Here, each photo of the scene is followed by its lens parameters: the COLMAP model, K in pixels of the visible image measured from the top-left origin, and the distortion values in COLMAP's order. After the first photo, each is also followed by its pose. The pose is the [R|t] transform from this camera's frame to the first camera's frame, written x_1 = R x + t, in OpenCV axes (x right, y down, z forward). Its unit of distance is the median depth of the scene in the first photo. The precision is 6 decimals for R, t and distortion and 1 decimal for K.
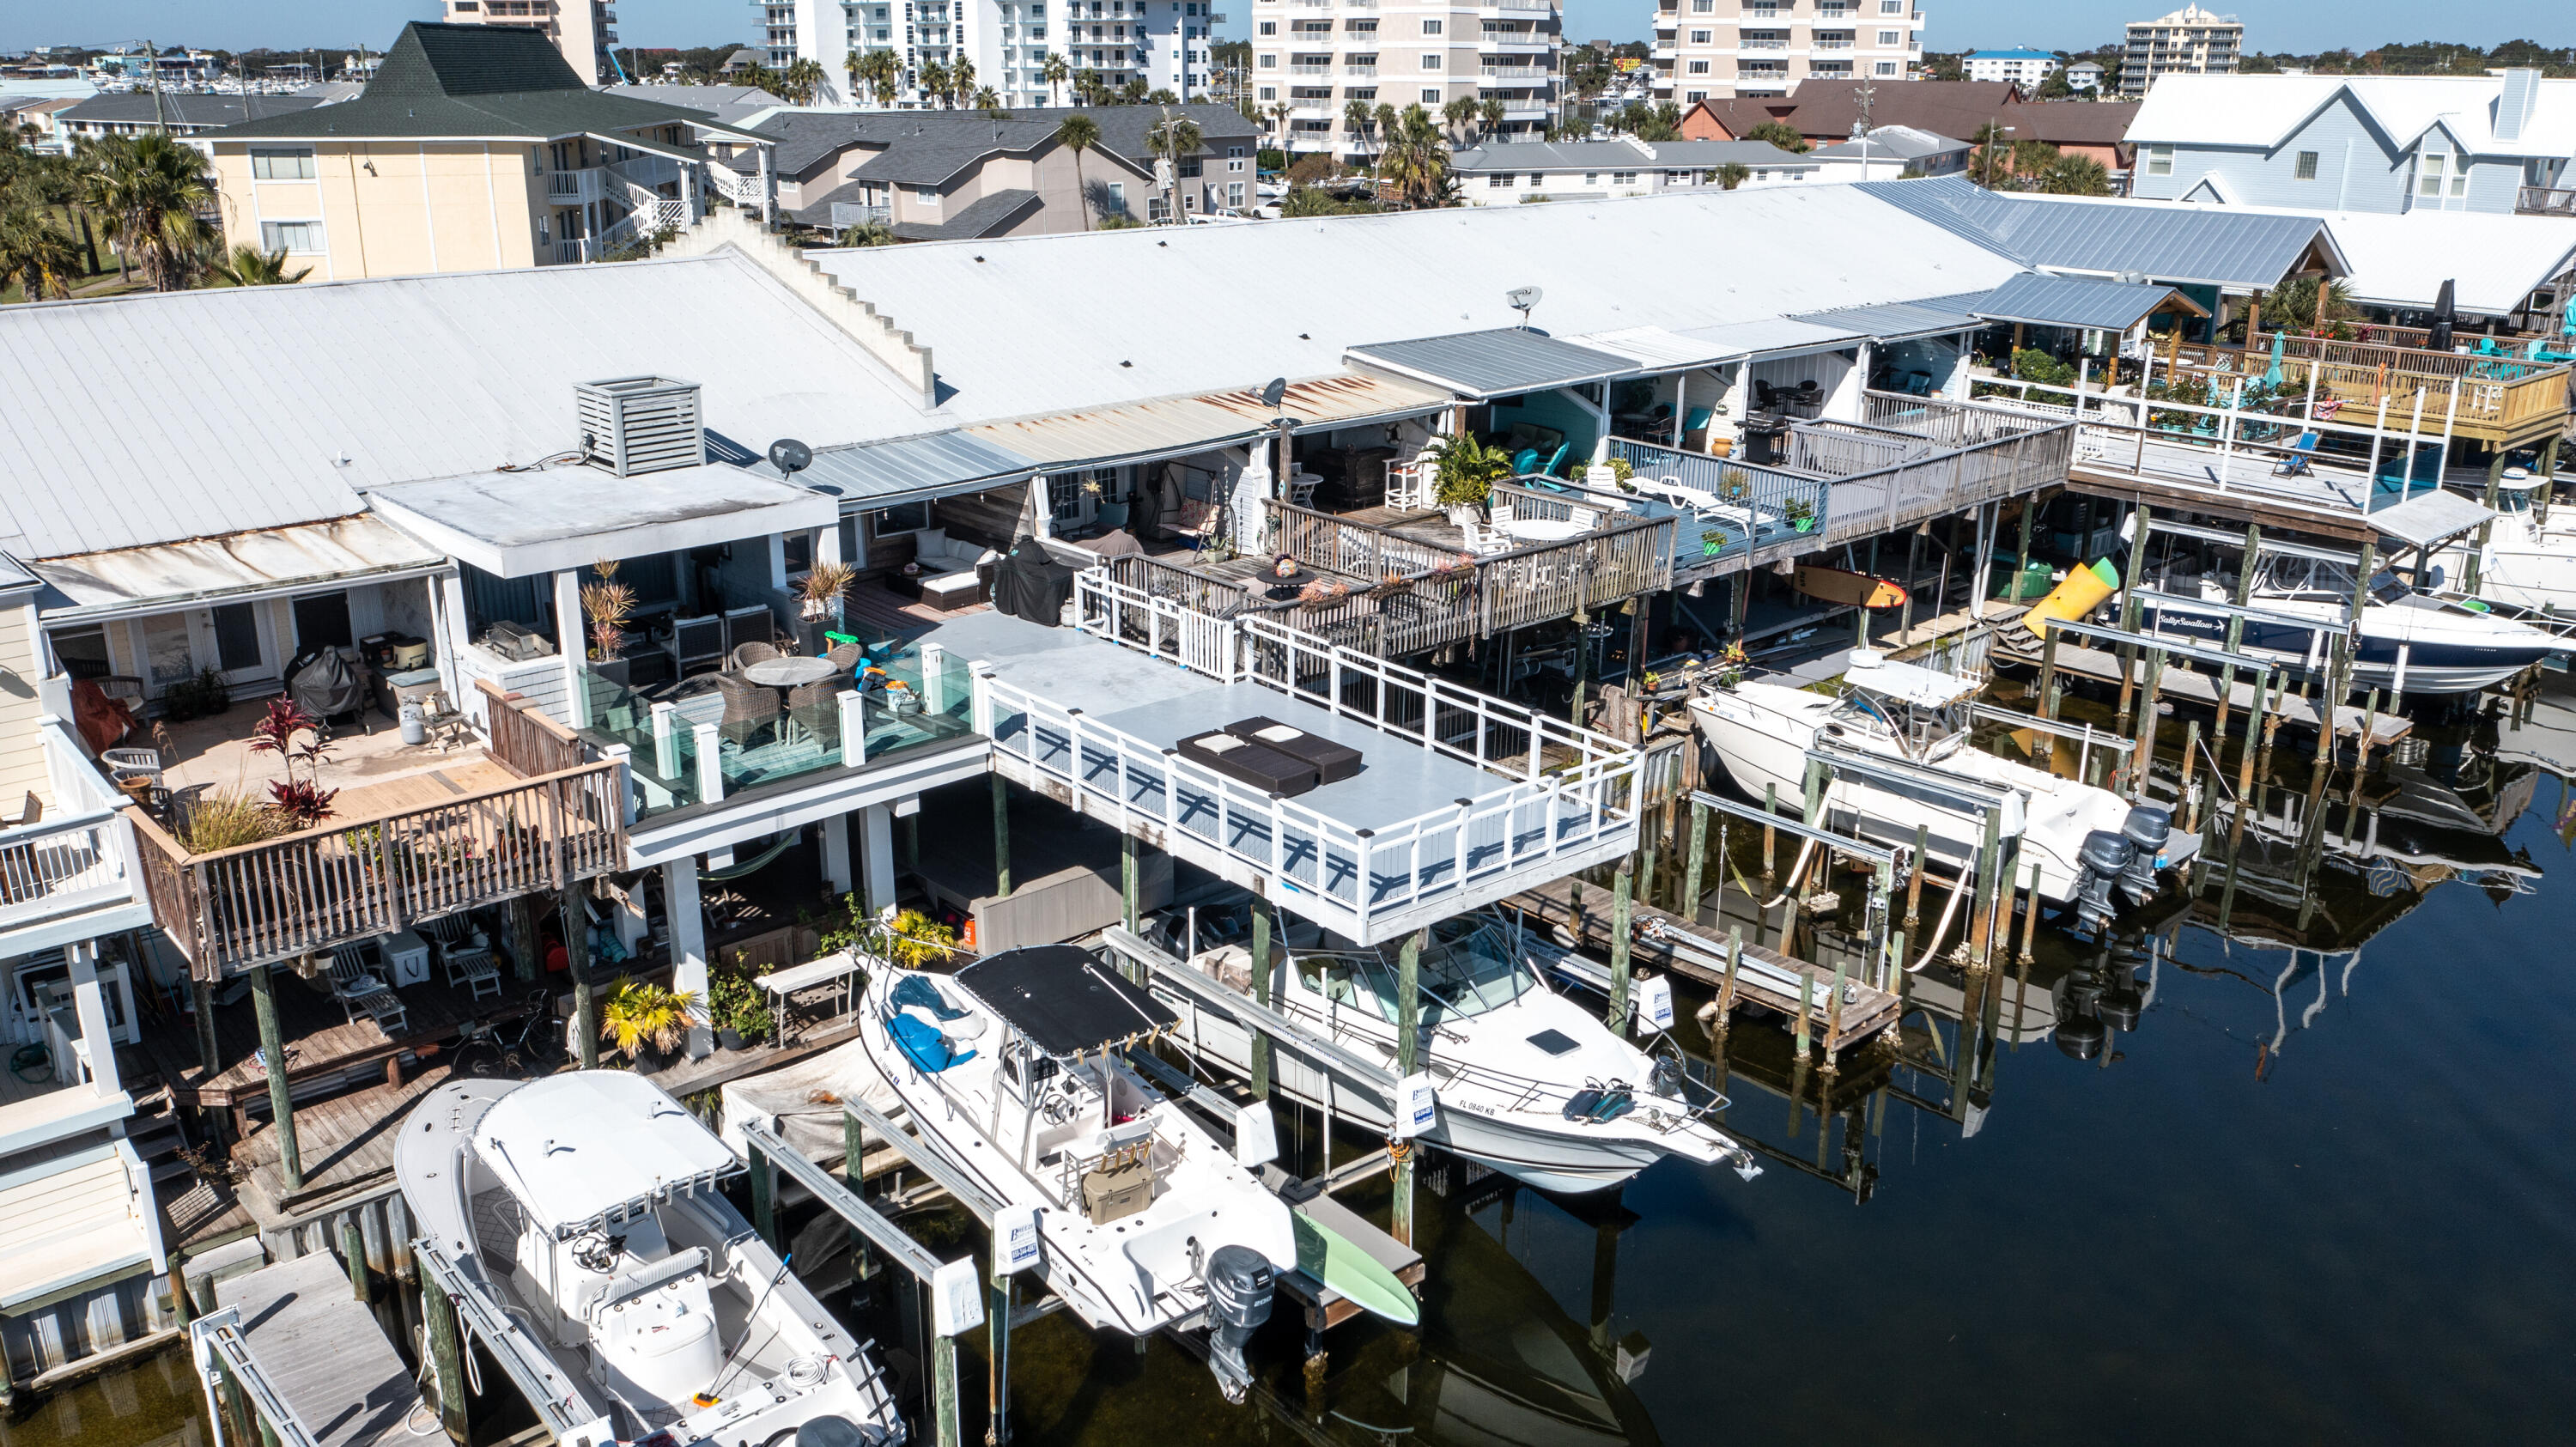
lens RADIAL K [[2060.3, 0, 1288.0], [0, 2060.3, 723.5], [0, 0, 1]] dist [-0.028876, 0.009322]
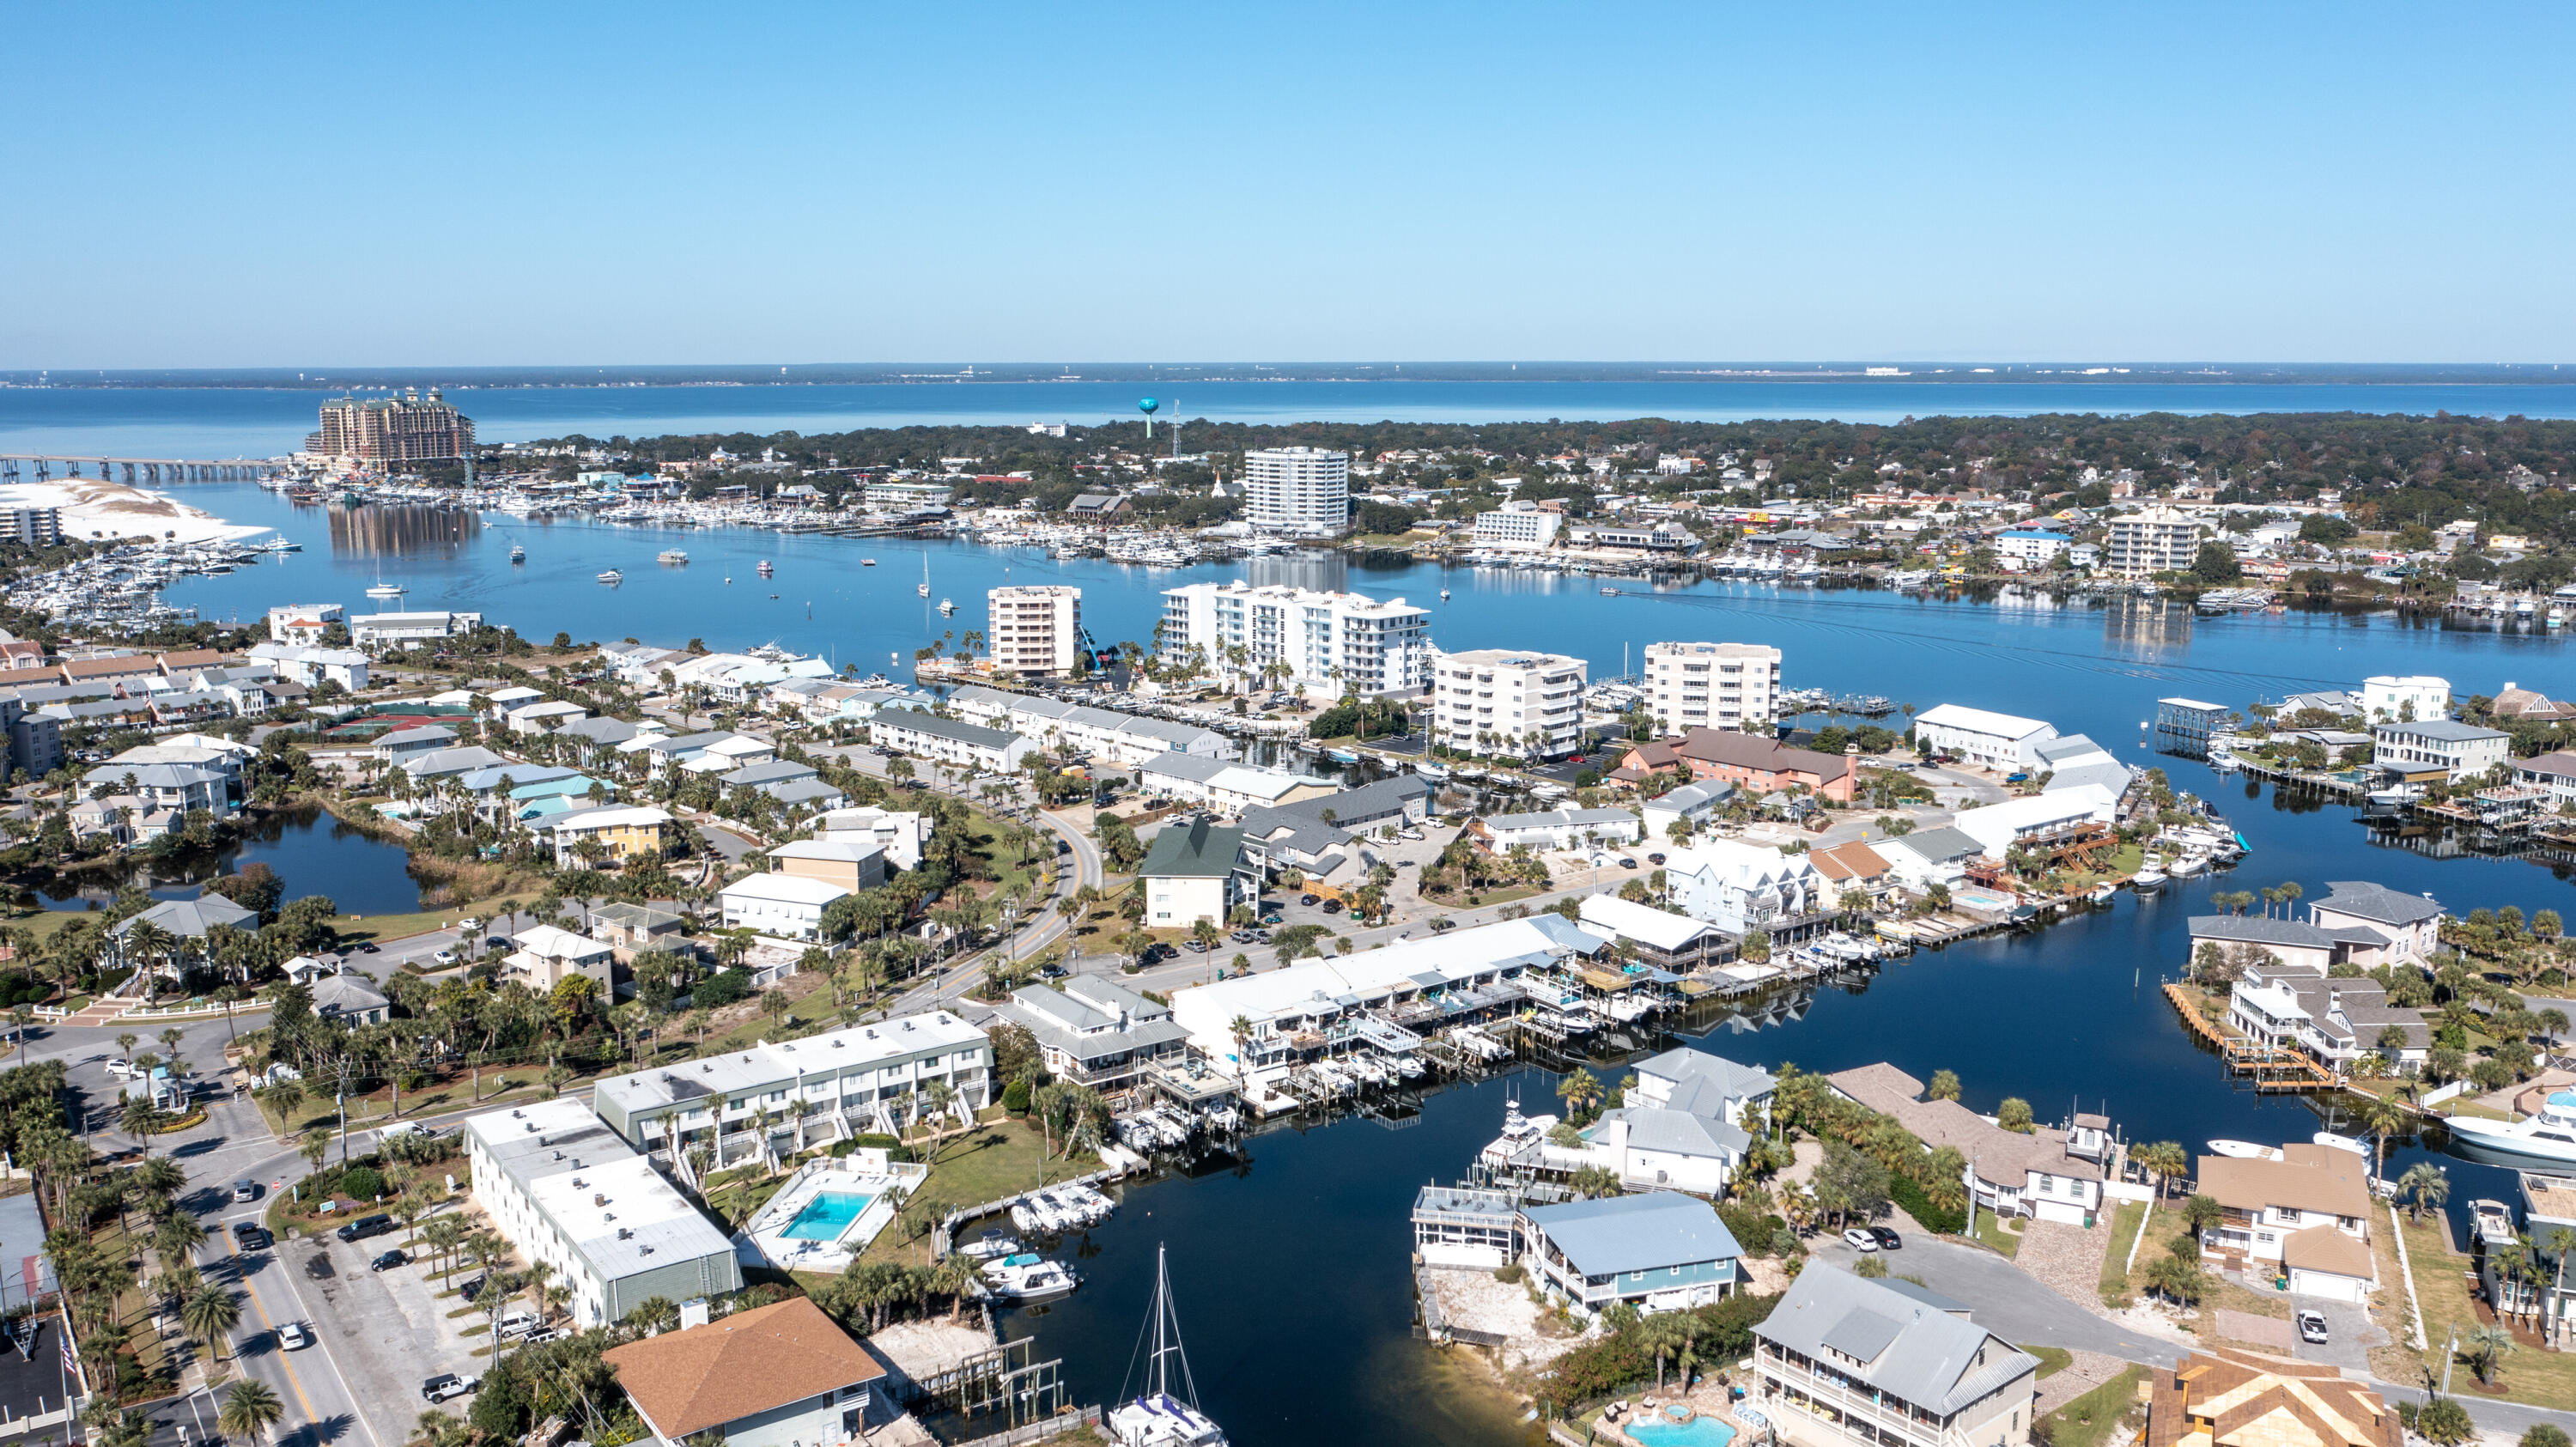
lens RADIAL K [[2060.3, 0, 1288.0], [0, 2060.3, 723.5], [0, 0, 1]] dist [-0.028876, 0.009322]
pose [[0.993398, 0.015941, -0.113602, 0.076391], [-0.031715, 0.989864, -0.138433, -0.010756], [0.110244, 0.141122, 0.983835, -1.117937]]
